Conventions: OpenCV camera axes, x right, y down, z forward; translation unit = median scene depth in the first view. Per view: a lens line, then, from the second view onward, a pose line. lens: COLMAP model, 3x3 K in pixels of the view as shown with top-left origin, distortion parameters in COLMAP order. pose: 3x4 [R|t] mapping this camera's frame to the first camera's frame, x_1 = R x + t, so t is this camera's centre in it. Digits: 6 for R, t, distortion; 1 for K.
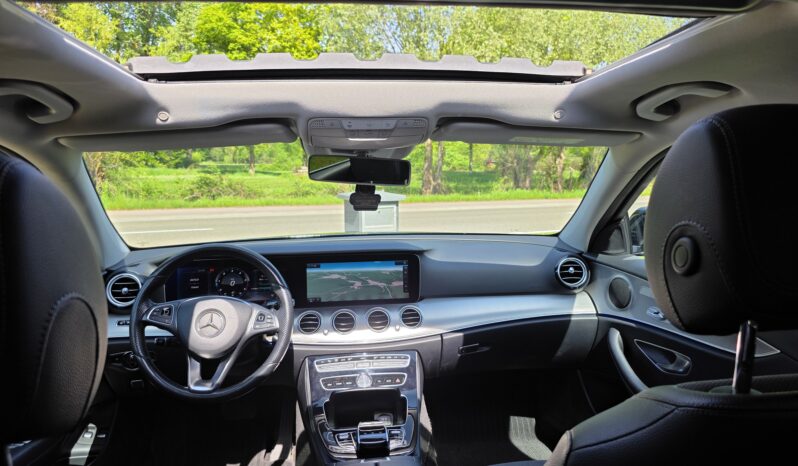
lens RADIAL K [[528.4, 0, 399.0], [0, 528.4, 233.0], [0, 0, 1]] dist [0.035373, -0.004440]
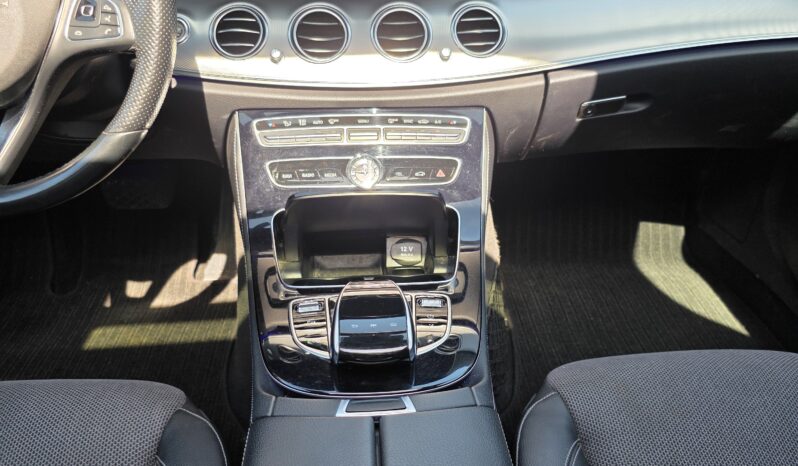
lens RADIAL K [[742.0, 0, 415.5], [0, 742.0, 234.0], [0, 0, 1]] dist [0.064813, -0.007458]
pose [[0.998600, 0.048898, -0.020151, -0.007764], [-0.036278, 0.910563, 0.411775, 0.065319], [0.038484, -0.410468, 0.911063, 0.392060]]
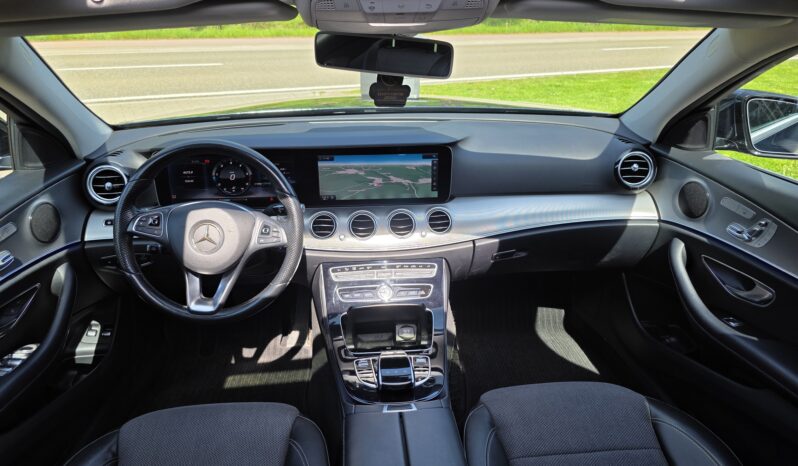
lens RADIAL K [[535.2, 0, 395.0], [0, 535.2, 223.9], [0, 0, 1]] dist [0.064127, -0.060633]
pose [[0.999046, 0.026134, -0.034986, -0.019548], [-0.015456, 0.960915, 0.276412, -0.078222], [0.040842, -0.275608, 0.960402, 0.156727]]
